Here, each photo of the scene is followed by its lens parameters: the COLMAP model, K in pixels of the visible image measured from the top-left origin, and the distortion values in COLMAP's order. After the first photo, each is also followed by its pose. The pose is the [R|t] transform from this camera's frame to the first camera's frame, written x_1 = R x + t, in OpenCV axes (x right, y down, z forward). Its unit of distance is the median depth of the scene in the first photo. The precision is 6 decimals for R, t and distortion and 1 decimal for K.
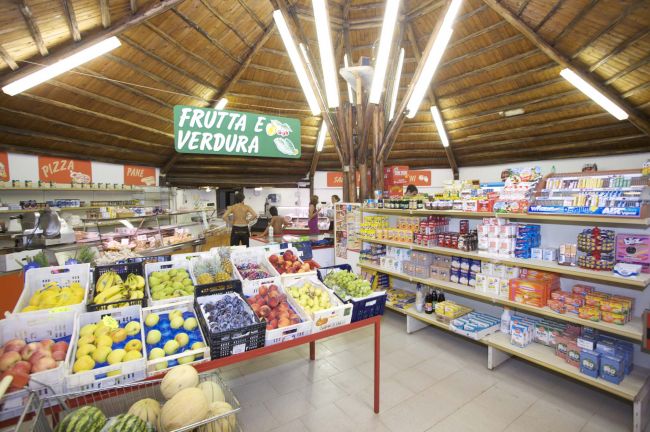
lens RADIAL K [[316.4, 0, 330.0], [0, 316.4, 218.0], [0, 0, 1]] dist [-0.030735, 0.009837]
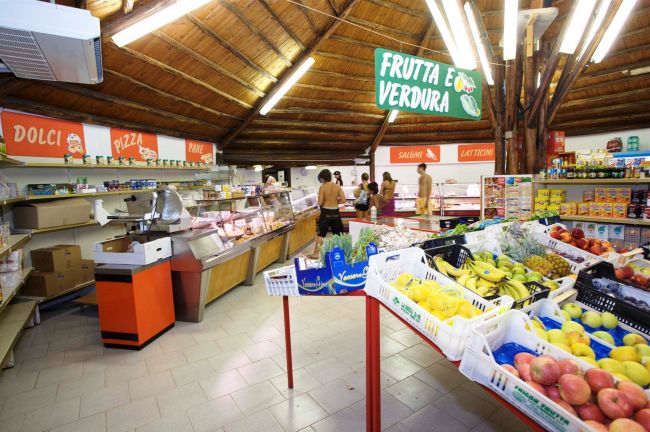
lens RADIAL K [[340.3, 0, 322.0], [0, 340.3, 218.0], [0, 0, 1]] dist [-0.031094, 0.008157]
pose [[0.999686, -0.022095, 0.011834, -0.379444], [0.021552, 0.998793, 0.044138, 0.014387], [-0.012795, -0.043869, 0.998955, 0.078592]]
